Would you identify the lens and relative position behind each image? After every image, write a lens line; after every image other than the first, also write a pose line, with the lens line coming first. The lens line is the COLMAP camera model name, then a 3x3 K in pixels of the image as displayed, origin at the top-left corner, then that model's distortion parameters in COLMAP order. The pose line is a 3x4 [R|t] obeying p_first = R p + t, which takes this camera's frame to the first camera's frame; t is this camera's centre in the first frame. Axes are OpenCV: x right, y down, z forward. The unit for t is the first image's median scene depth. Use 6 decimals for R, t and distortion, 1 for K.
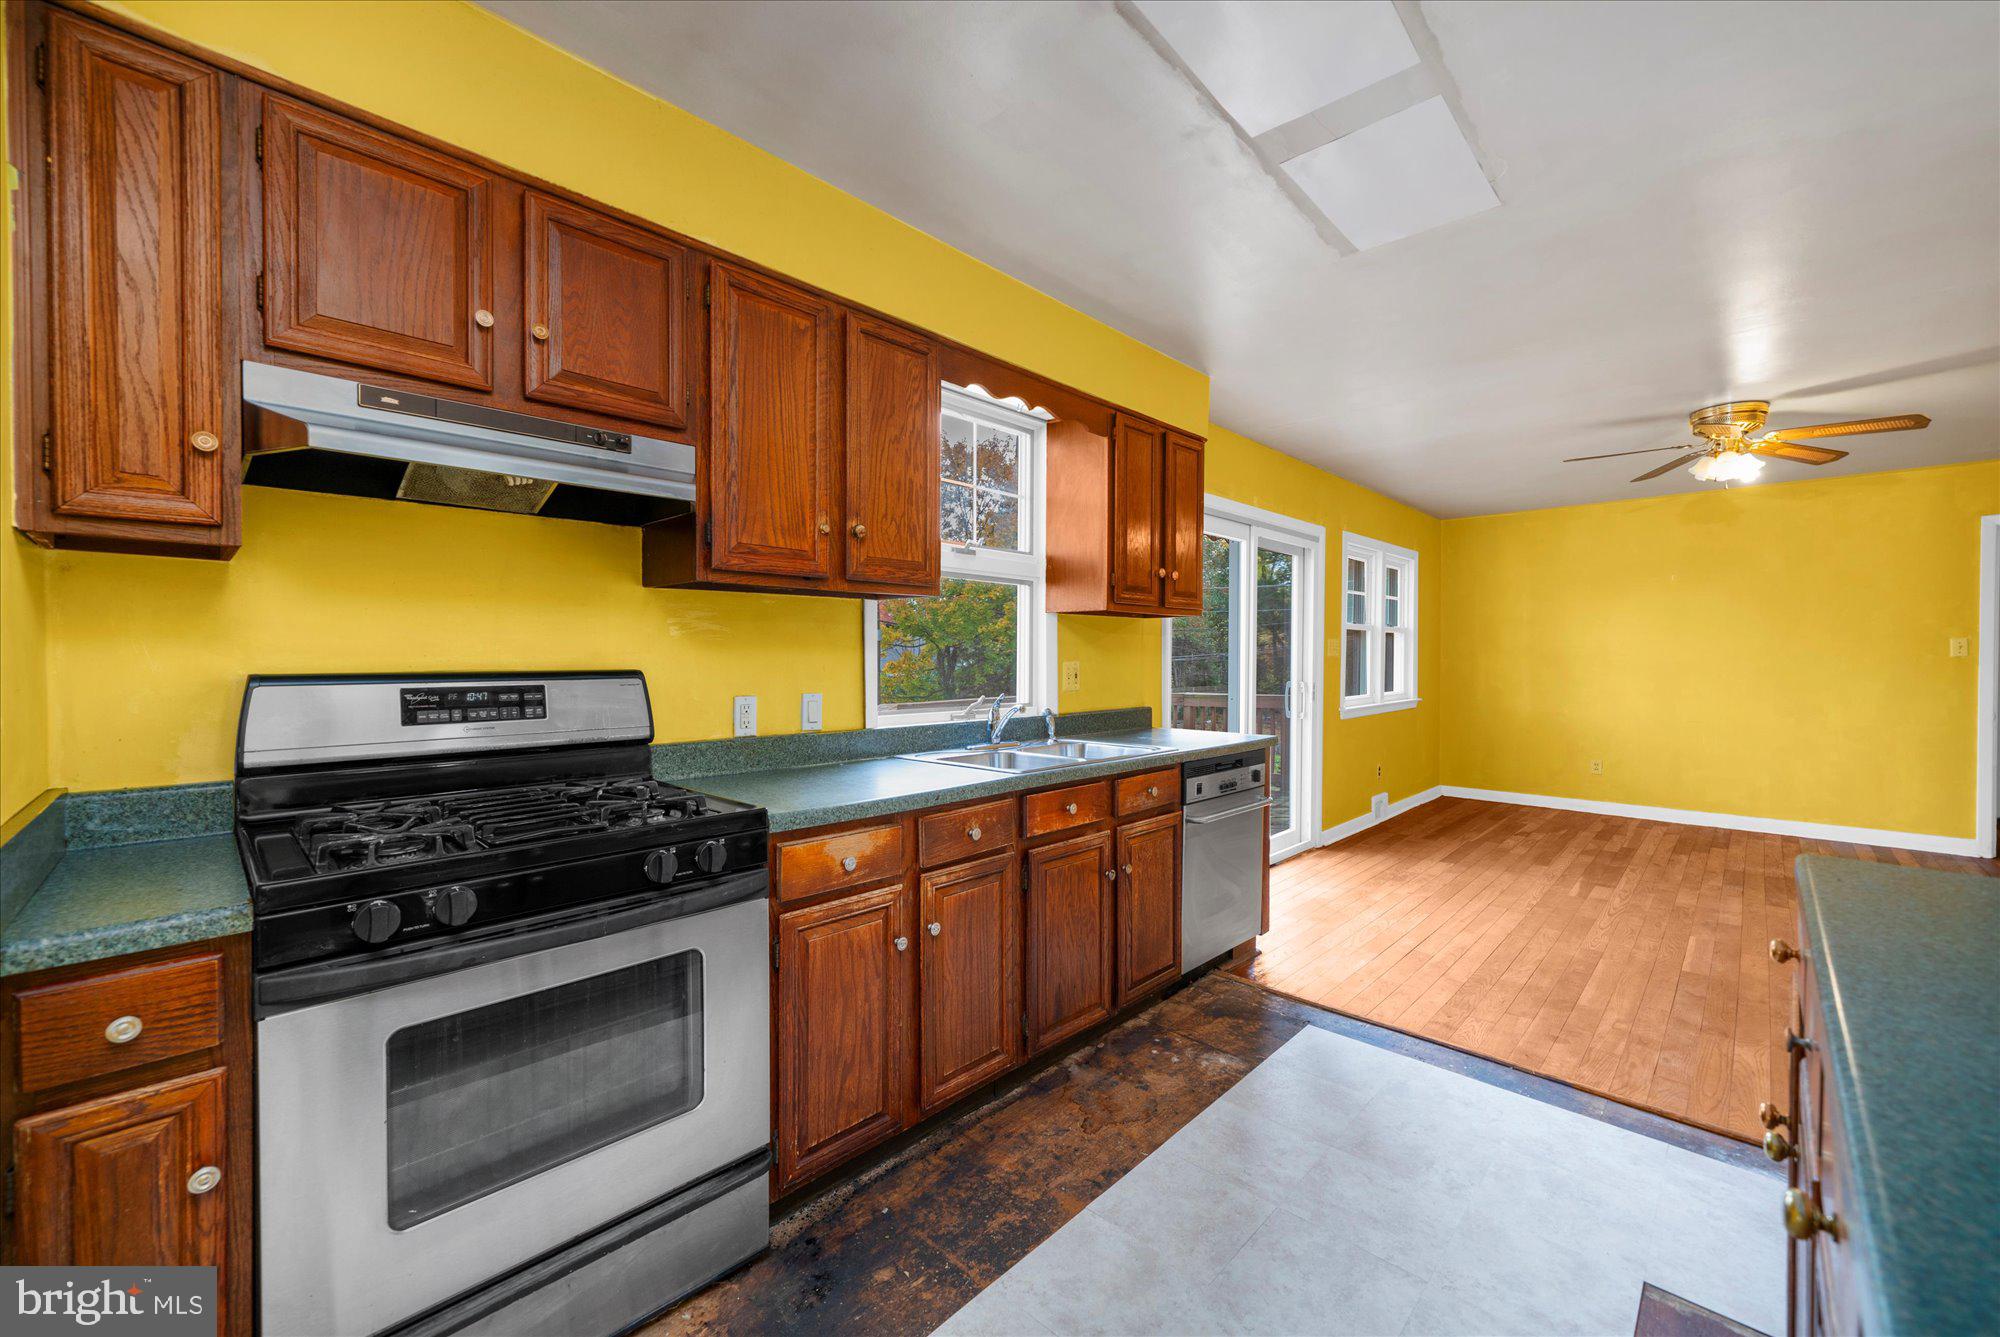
lens RADIAL K [[802.7, 0, 986.2], [0, 802.7, 665.5], [0, 0, 1]] dist [0.000683, 0.000291]
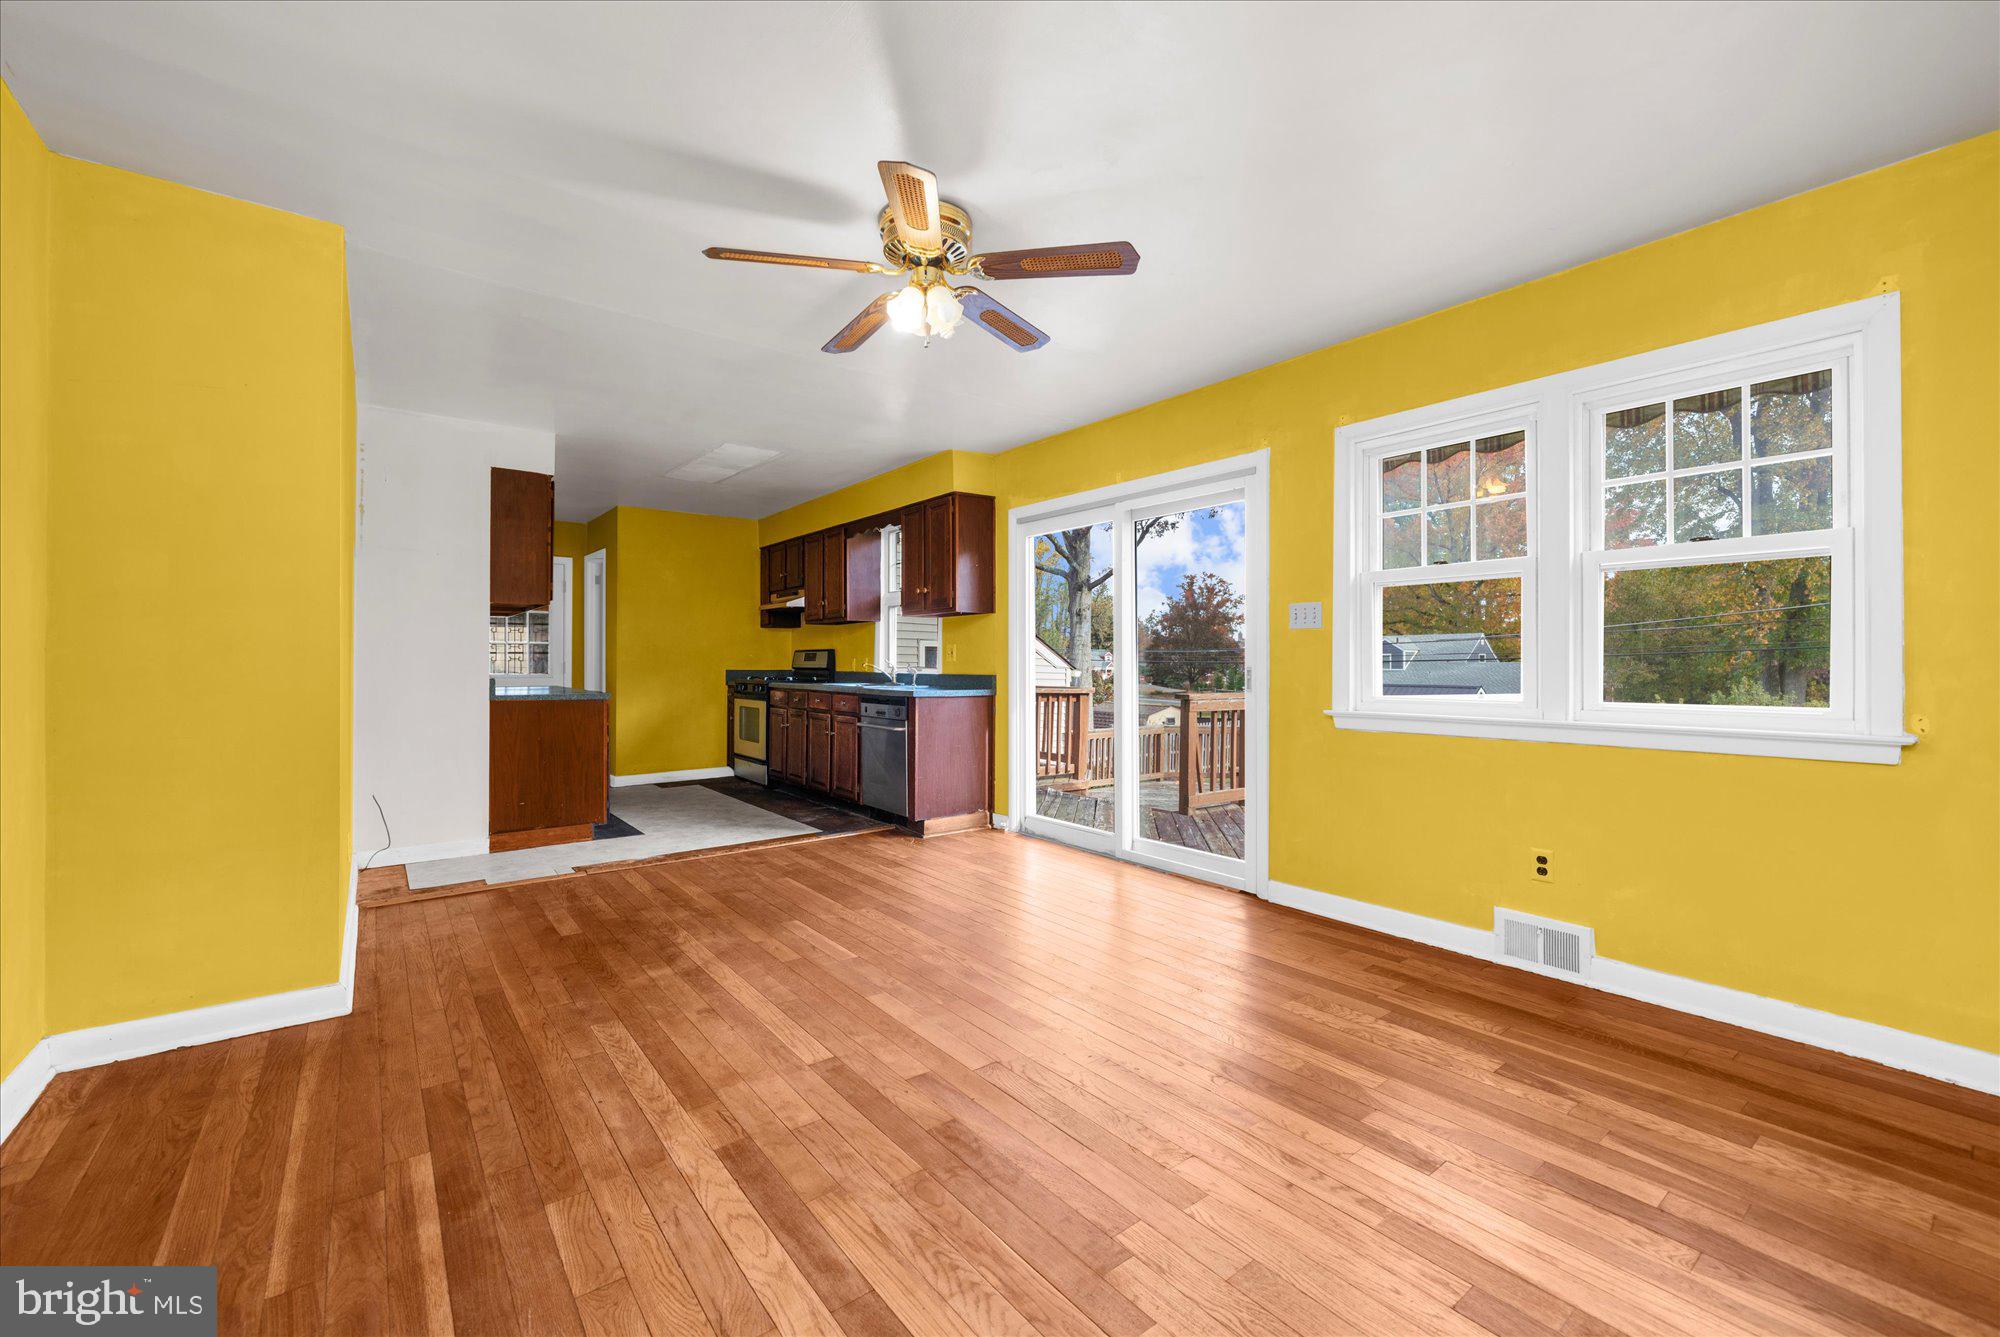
lens RADIAL K [[802.7, 0, 986.2], [0, 802.7, 665.5], [0, 0, 1]] dist [0.000683, 0.000291]
pose [[-0.148569, 0.000052, -0.988902, 2.842842], [-0.016528, 0.999860, 0.002536, 0.054458], [0.988764, 0.016721, -0.148548, 2.114318]]
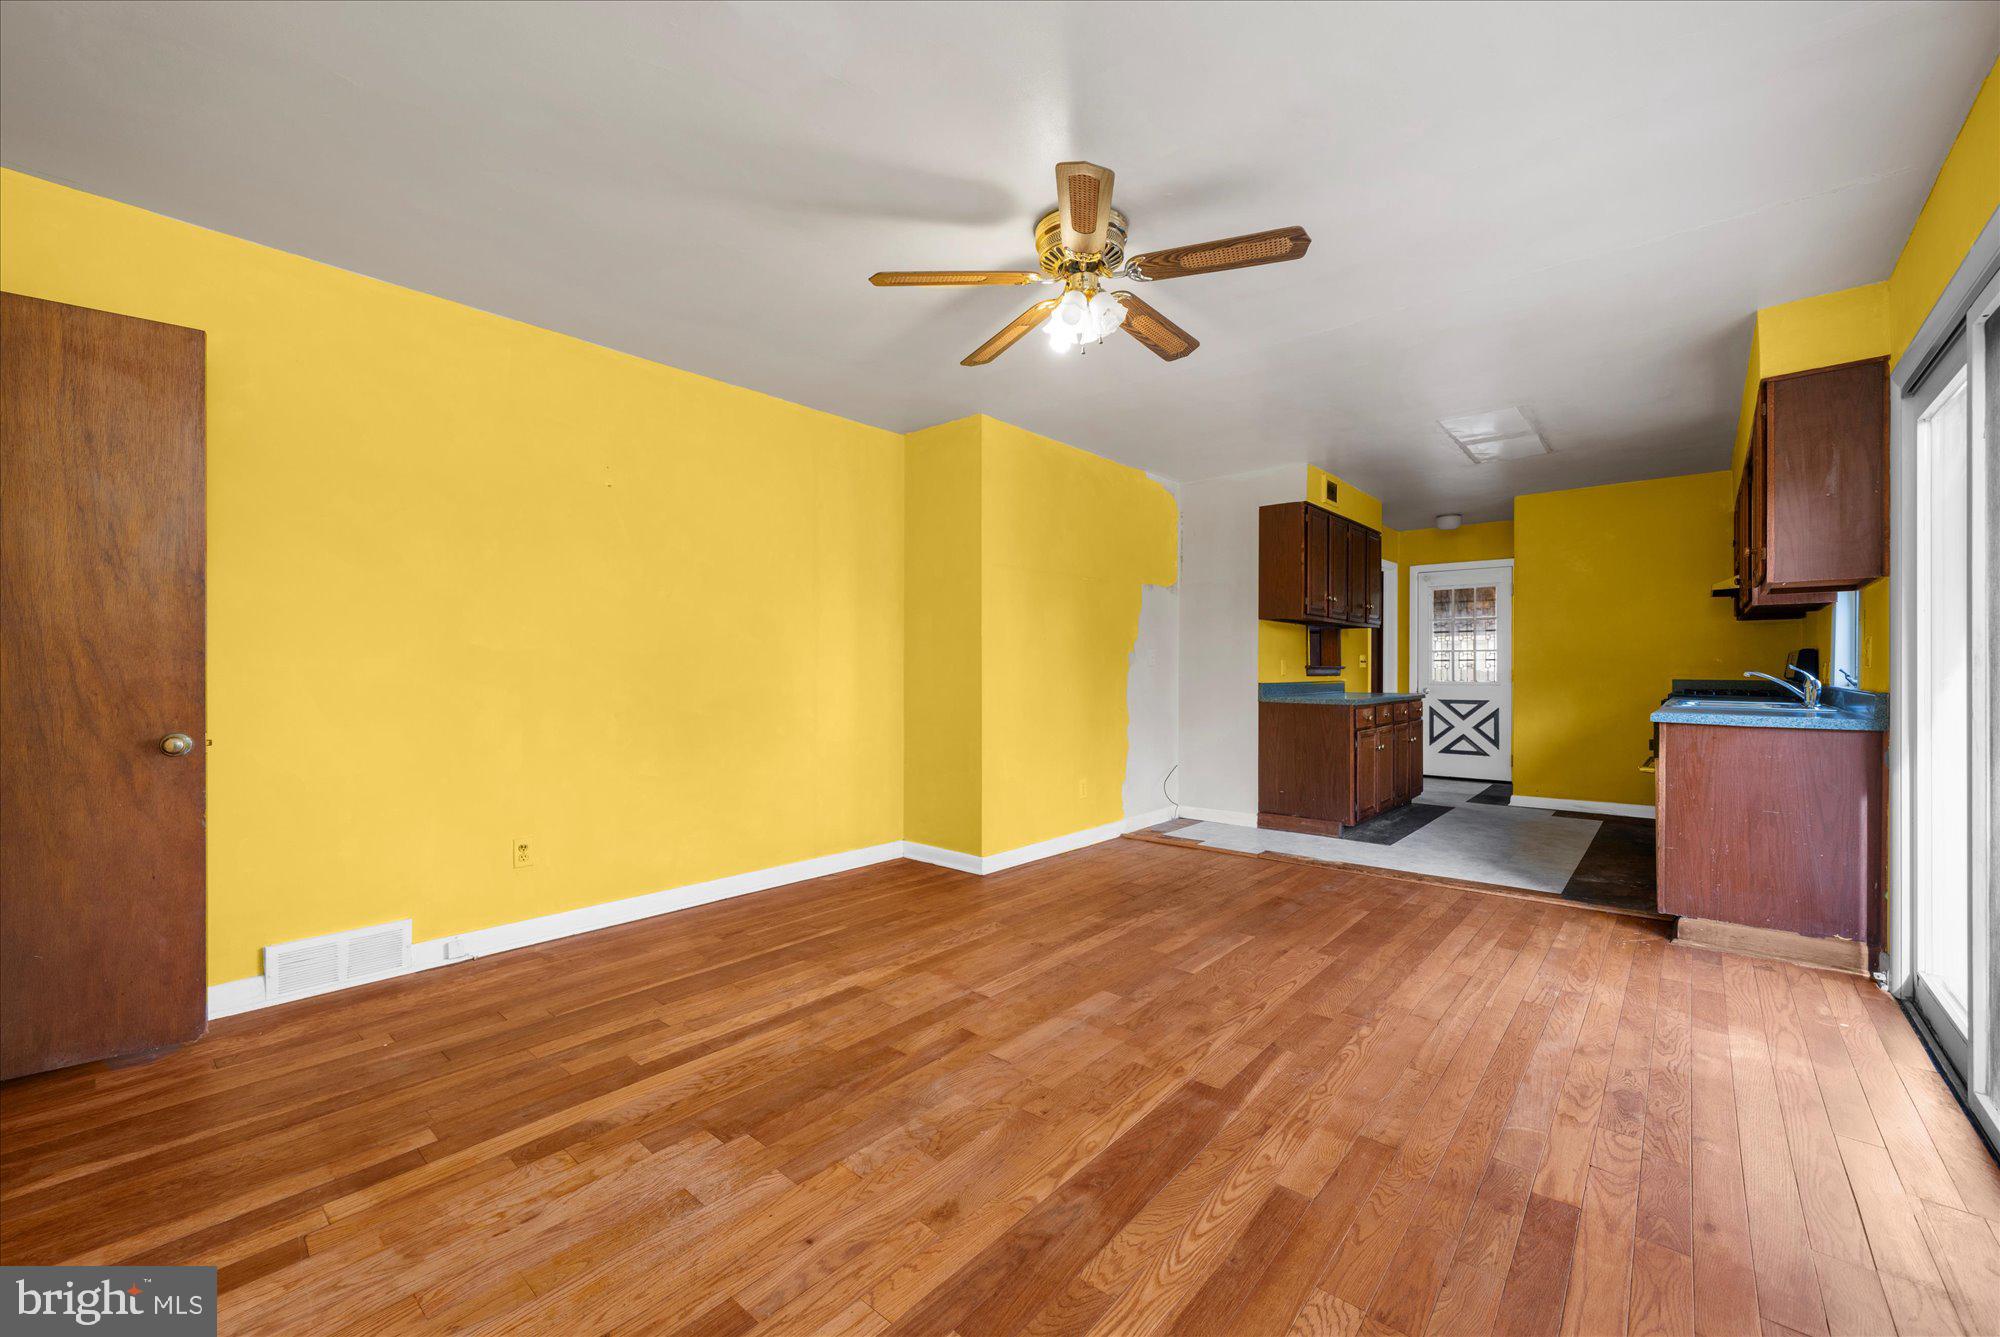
lens RADIAL K [[802.7, 0, 986.2], [0, 802.7, 665.5], [0, 0, 1]] dist [0.000683, 0.000291]
pose [[-0.998691, -0.005164, -0.050888, 1.918542], [-0.005622, 0.999945, 0.008849, 0.046650], [0.050839, 0.009124, -0.998665, 2.995342]]
